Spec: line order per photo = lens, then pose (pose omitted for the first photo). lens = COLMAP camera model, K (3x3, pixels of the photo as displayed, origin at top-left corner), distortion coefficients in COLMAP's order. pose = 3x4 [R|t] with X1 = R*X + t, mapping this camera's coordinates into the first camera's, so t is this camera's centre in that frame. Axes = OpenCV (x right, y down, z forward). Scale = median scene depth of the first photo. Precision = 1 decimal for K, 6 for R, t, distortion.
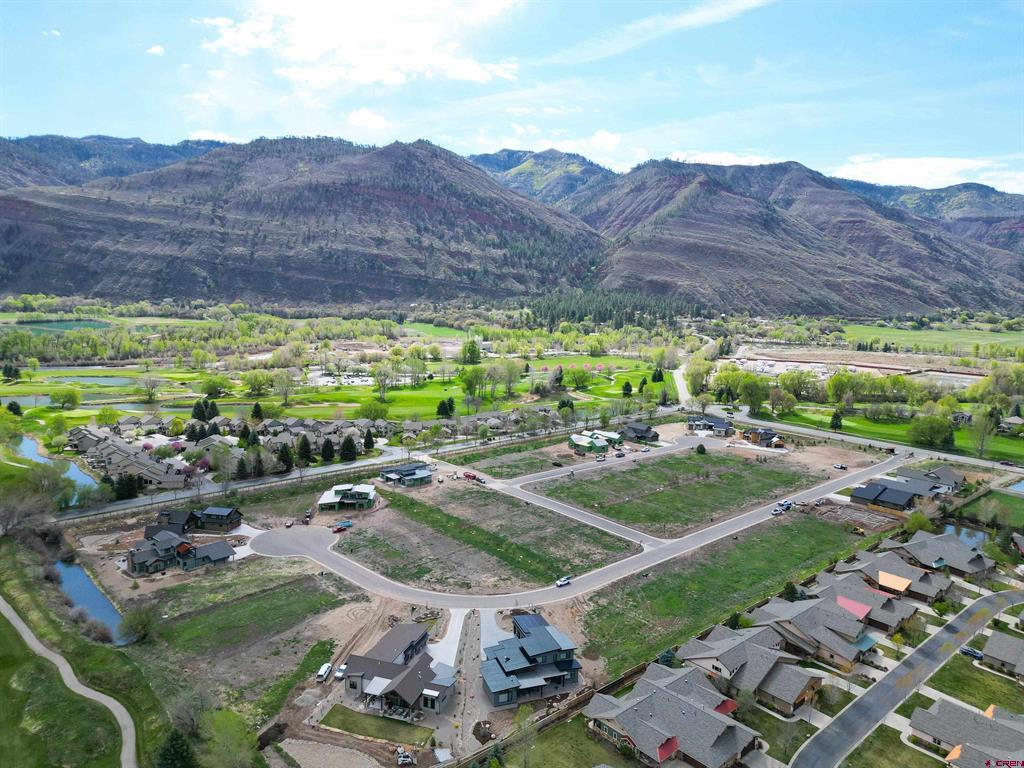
lens RADIAL K [[713.7, 0, 510.4], [0, 713.7, 388.2], [0, 0, 1]] dist [0.084478, -0.084379]
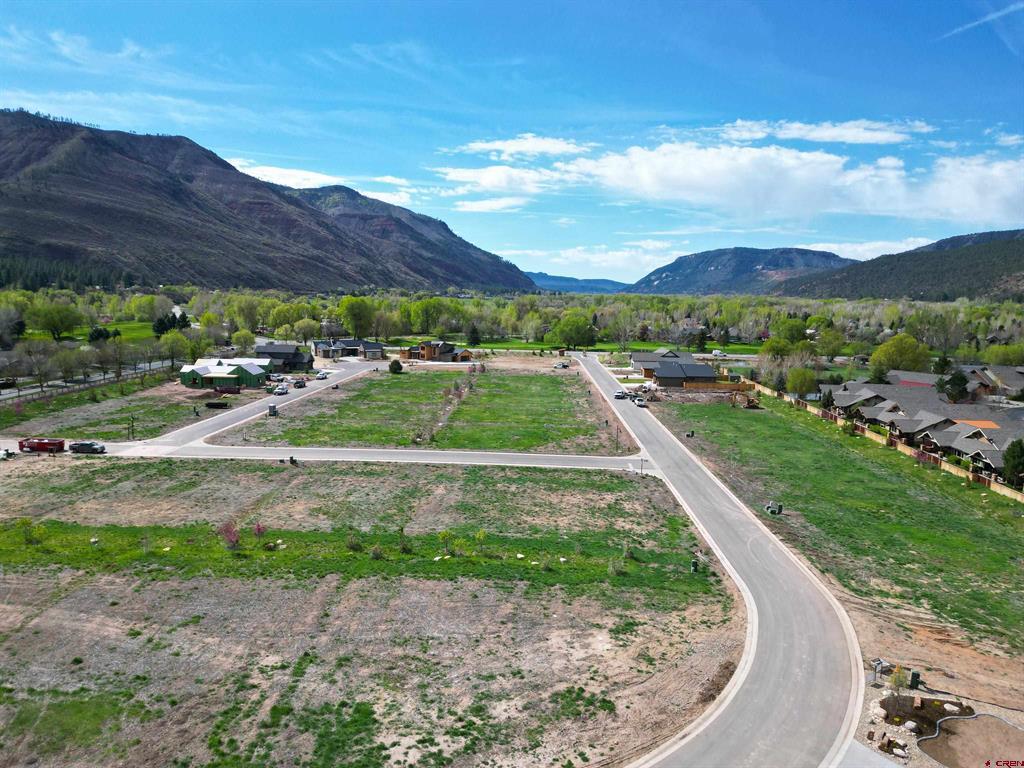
lens RADIAL K [[713.7, 0, 510.4], [0, 713.7, 388.2], [0, 0, 1]] dist [0.084478, -0.084379]
pose [[0.702074, -0.109582, 0.703622, -0.033872], [0.117332, 0.992385, 0.037480, 0.022575], [-0.702371, 0.056244, 0.709585, 0.119368]]
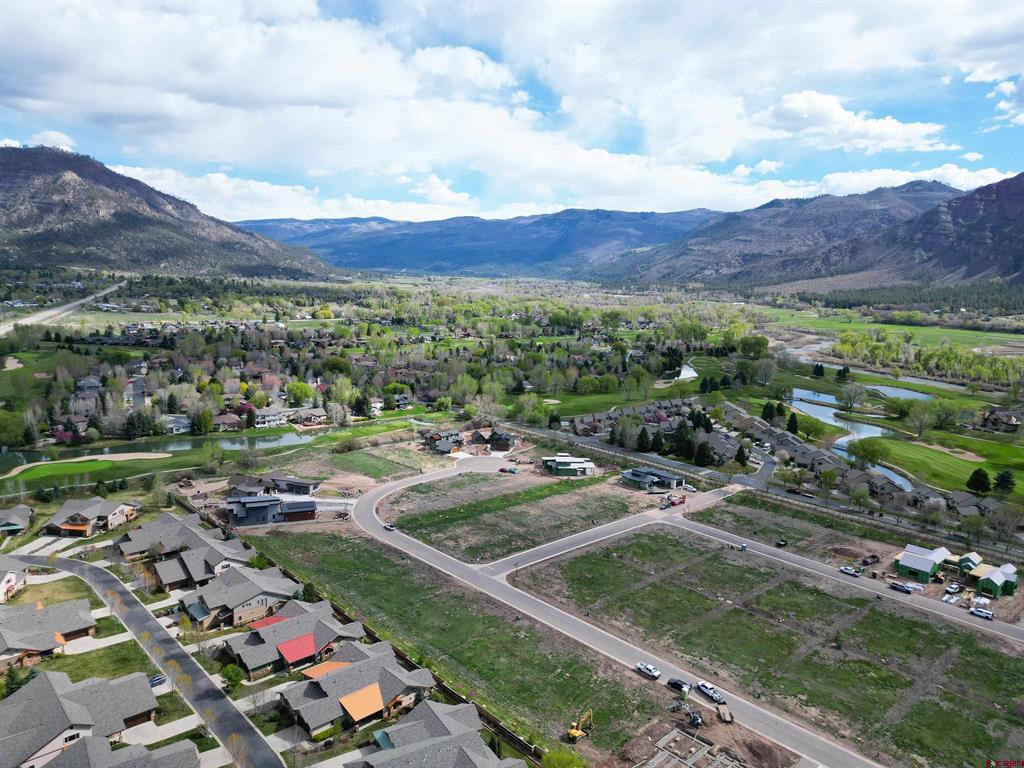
lens RADIAL K [[713.7, 0, 510.4], [0, 713.7, 388.2], [0, 0, 1]] dist [0.084478, -0.084379]
pose [[0.028493, 0.138190, -0.989996, 0.175166], [-0.182428, 0.974483, 0.130775, -0.020592], [0.982806, 0.176877, 0.052975, 0.157260]]
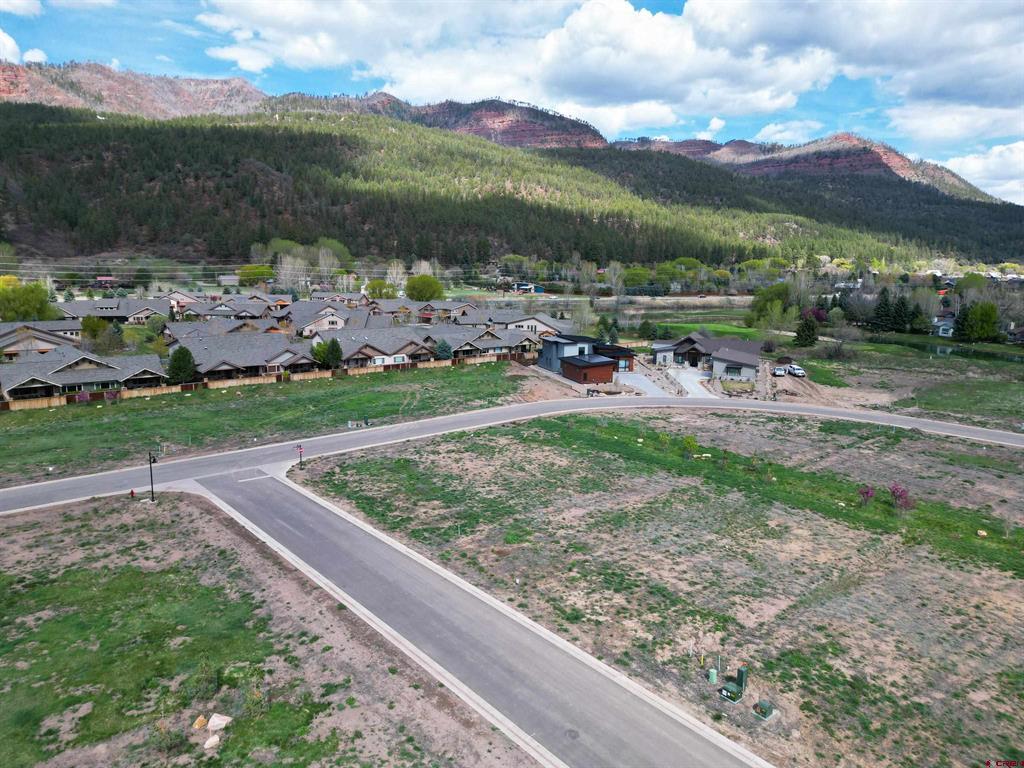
lens RADIAL K [[713.7, 0, 510.4], [0, 713.7, 388.2], [0, 0, 1]] dist [0.084478, -0.084379]
pose [[-0.999103, -0.041686, 0.007391, 0.013454], [-0.036994, 0.944510, 0.326393, 0.012021], [-0.020587, 0.325827, -0.945205, 0.215086]]
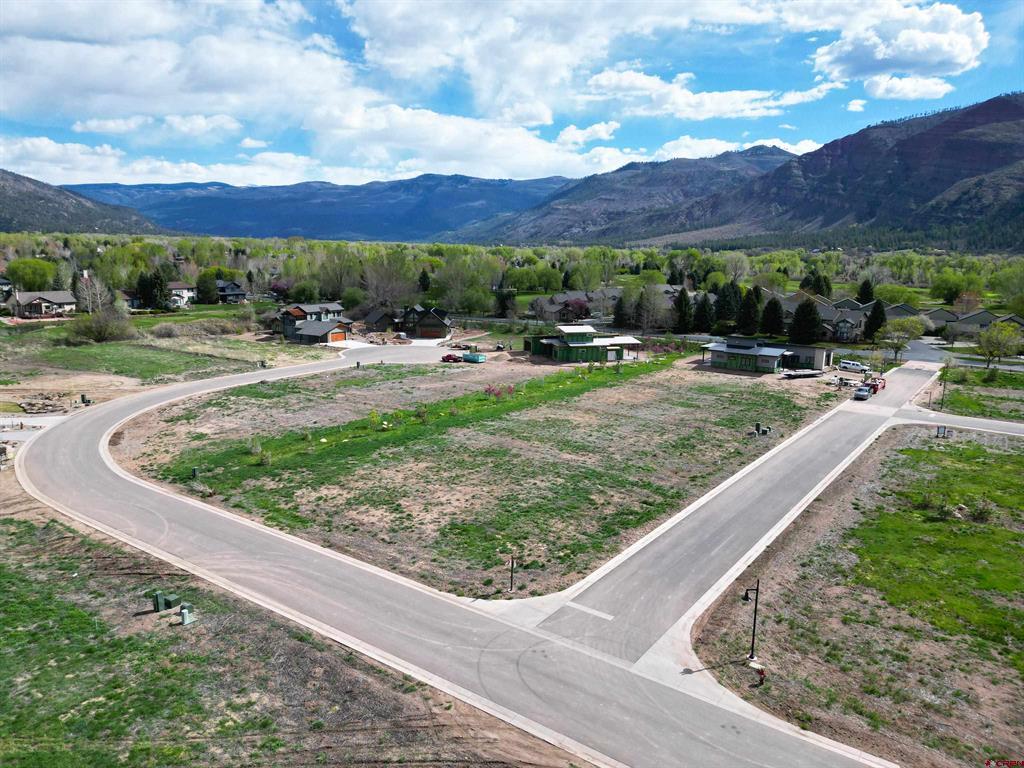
lens RADIAL K [[713.7, 0, 510.4], [0, 713.7, 388.2], [0, 0, 1]] dist [0.084478, -0.084379]
pose [[0.220187, 0.169119, -0.960685, 0.061025], [-0.165330, 0.977077, 0.134112, 0.022573], [0.961345, 0.129301, 0.243100, 0.155109]]
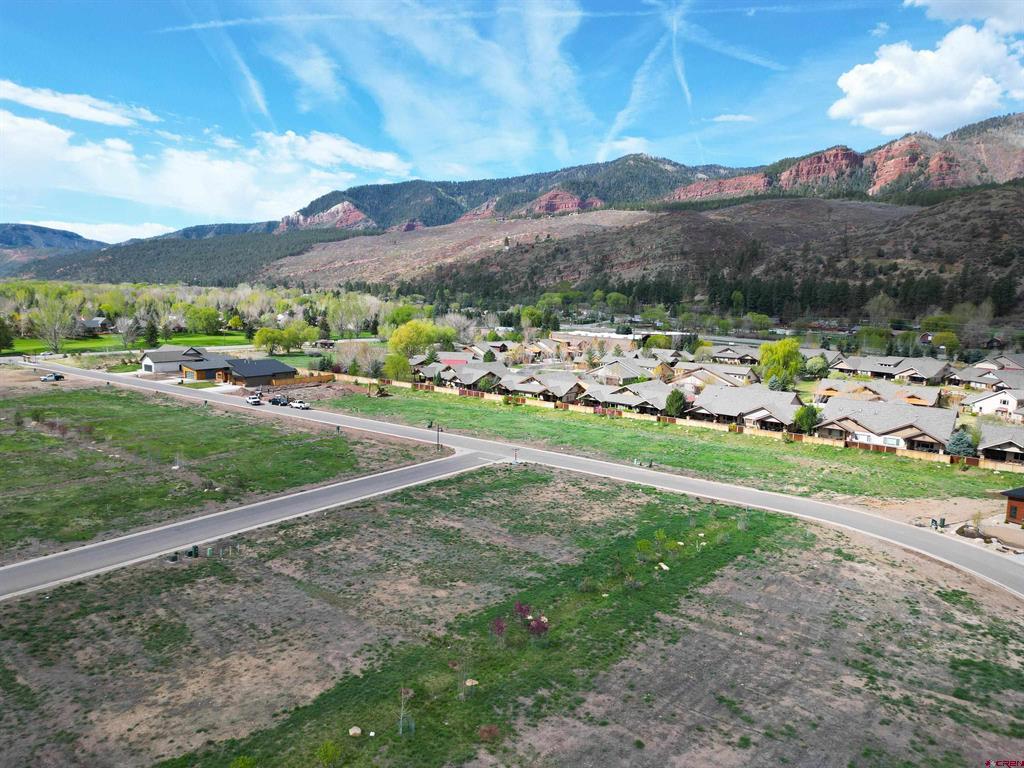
lens RADIAL K [[713.7, 0, 510.4], [0, 713.7, 388.2], [0, 0, 1]] dist [0.084478, -0.084379]
pose [[-0.188643, -0.159717, 0.968971, -0.048059], [0.125200, 0.974723, 0.185039, 0.012864], [-0.974032, 0.156221, -0.163878, 0.177357]]
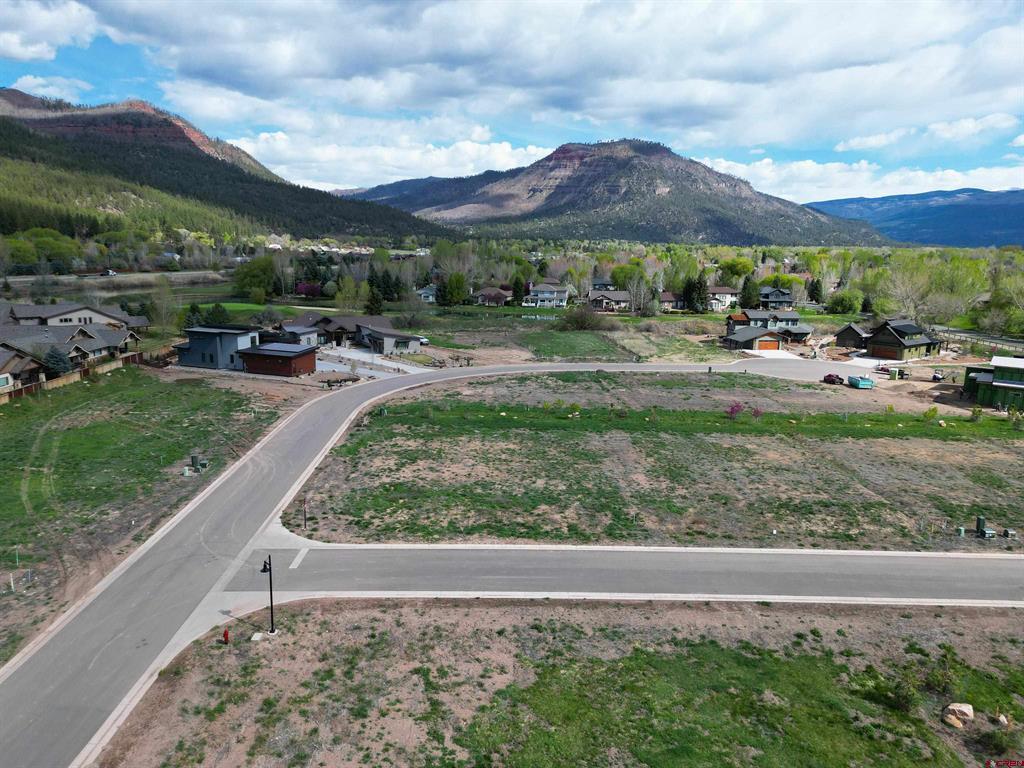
lens RADIAL K [[713.7, 0, 510.4], [0, 713.7, 388.2], [0, 0, 1]] dist [0.084478, -0.084379]
pose [[-0.645275, 0.114304, -0.755350, 0.051939], [-0.151383, 0.950005, 0.273083, 0.016399], [0.748801, 0.290561, -0.595711, 0.195011]]
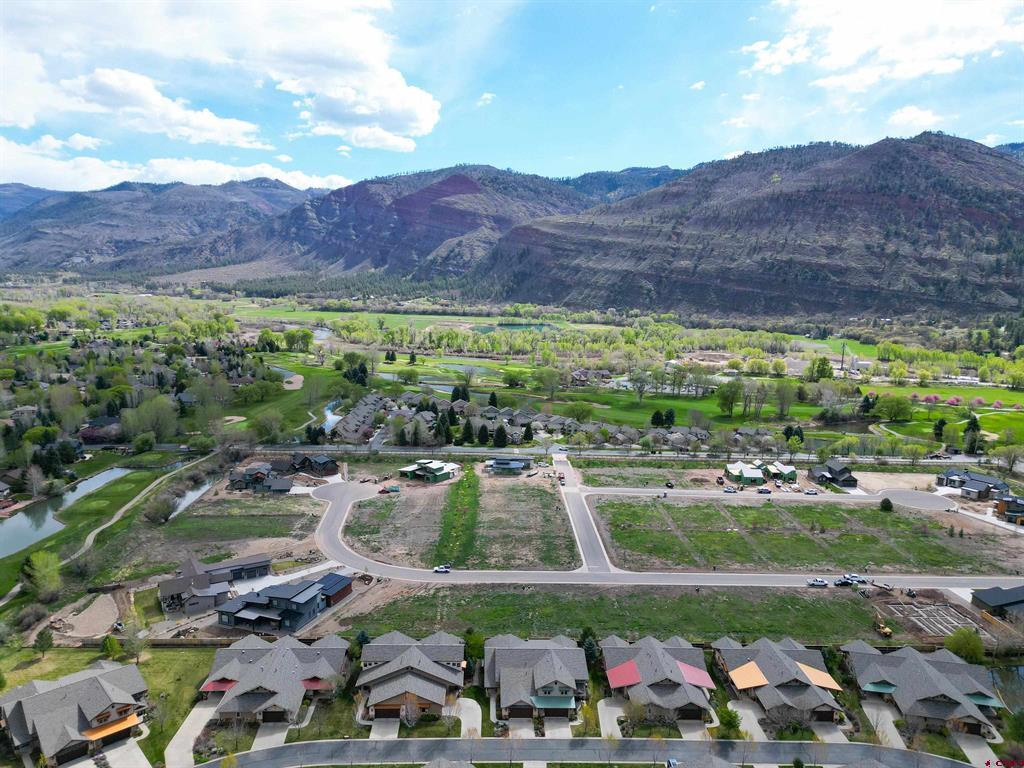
lens RADIAL K [[713.7, 0, 510.4], [0, 713.7, 388.2], [0, 0, 1]] dist [0.084478, -0.084379]
pose [[0.768954, 0.092670, -0.632552, 0.112756], [-0.104570, 0.994344, 0.018554, -0.002971], [0.630694, 0.051878, 0.774296, 0.035066]]
